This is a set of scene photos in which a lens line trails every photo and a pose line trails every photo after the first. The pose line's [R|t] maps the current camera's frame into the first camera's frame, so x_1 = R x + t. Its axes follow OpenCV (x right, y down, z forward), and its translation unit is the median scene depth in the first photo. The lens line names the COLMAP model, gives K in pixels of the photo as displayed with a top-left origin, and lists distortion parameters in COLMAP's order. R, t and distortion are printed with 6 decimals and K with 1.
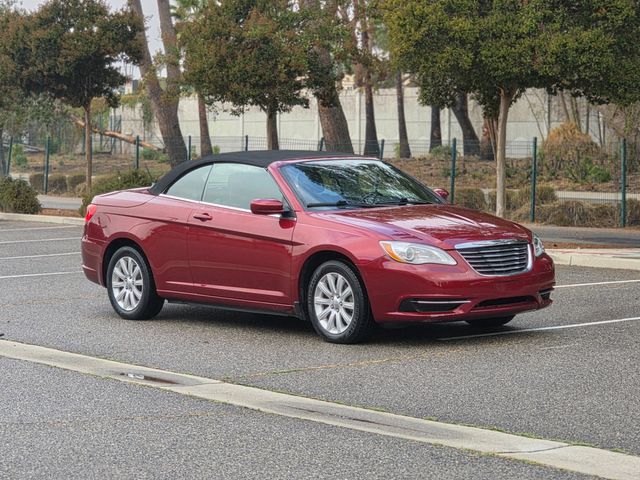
lens RADIAL K [[2069.7, 0, 320.0], [0, 2069.7, 240.0], [0, 0, 1]] dist [-1.090589, 21.021725]
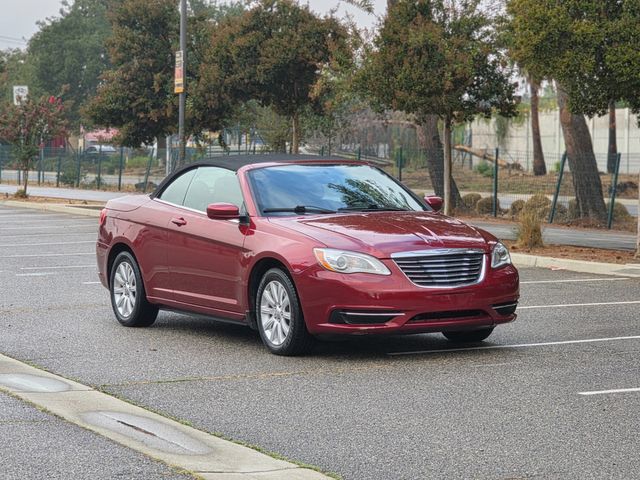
lens RADIAL K [[2069.7, 0, 320.0], [0, 2069.7, 240.0], [0, 0, 1]] dist [-1.090589, 21.021725]
pose [[0.978448, 0.015367, -0.205920, 0.213942], [-0.017085, 0.999832, -0.006571, 0.002724], [0.205784, 0.009947, 0.978547, 0.066200]]
